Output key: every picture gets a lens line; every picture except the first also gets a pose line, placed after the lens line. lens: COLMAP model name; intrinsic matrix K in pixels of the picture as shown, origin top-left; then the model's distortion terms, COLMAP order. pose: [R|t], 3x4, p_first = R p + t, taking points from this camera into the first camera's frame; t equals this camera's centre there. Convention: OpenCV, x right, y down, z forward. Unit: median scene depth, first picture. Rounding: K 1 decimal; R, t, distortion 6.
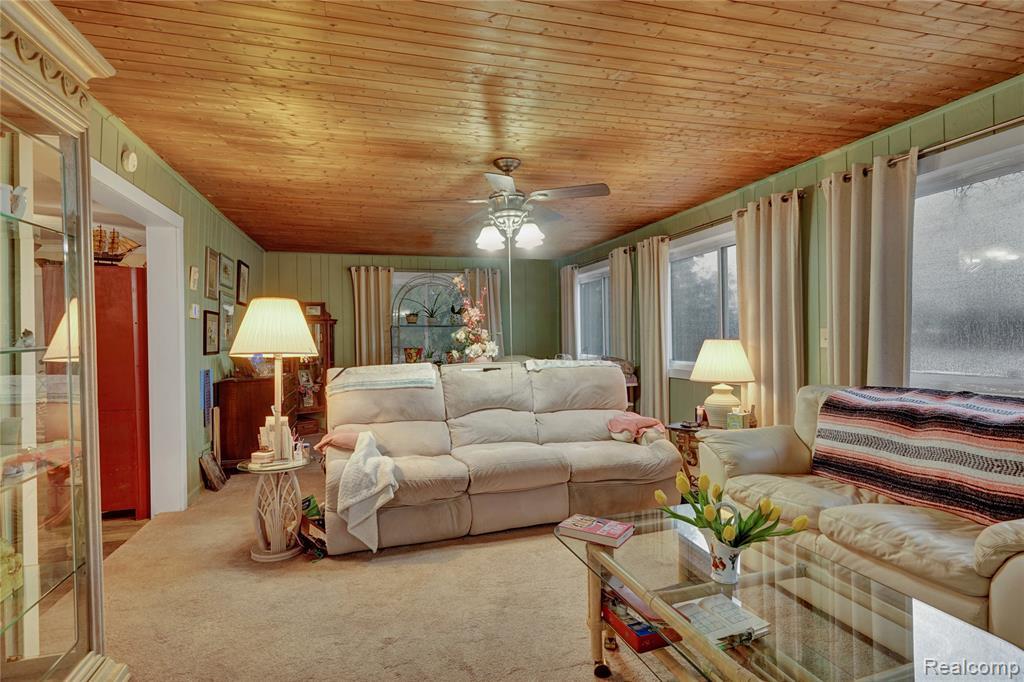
lens RADIAL K [[528.5, 0, 506.6], [0, 528.5, 339.5], [0, 0, 1]] dist [0.012006, 0.000134]
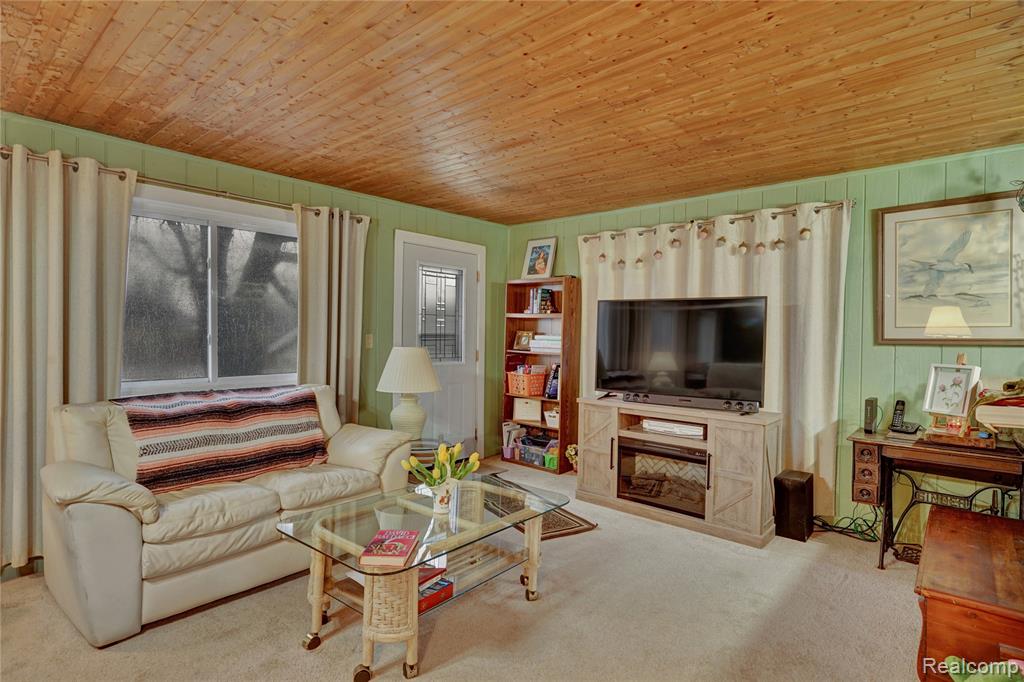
lens RADIAL K [[528.5, 0, 510.3], [0, 528.5, 342.7], [0, 0, 1]] dist [0.012006, 0.000134]
pose [[-0.549924, 0.006657, 0.835188, -0.624816], [0.007081, 0.999969, -0.003308, -0.007203], [-0.835185, 0.004094, -0.549954, 1.112723]]
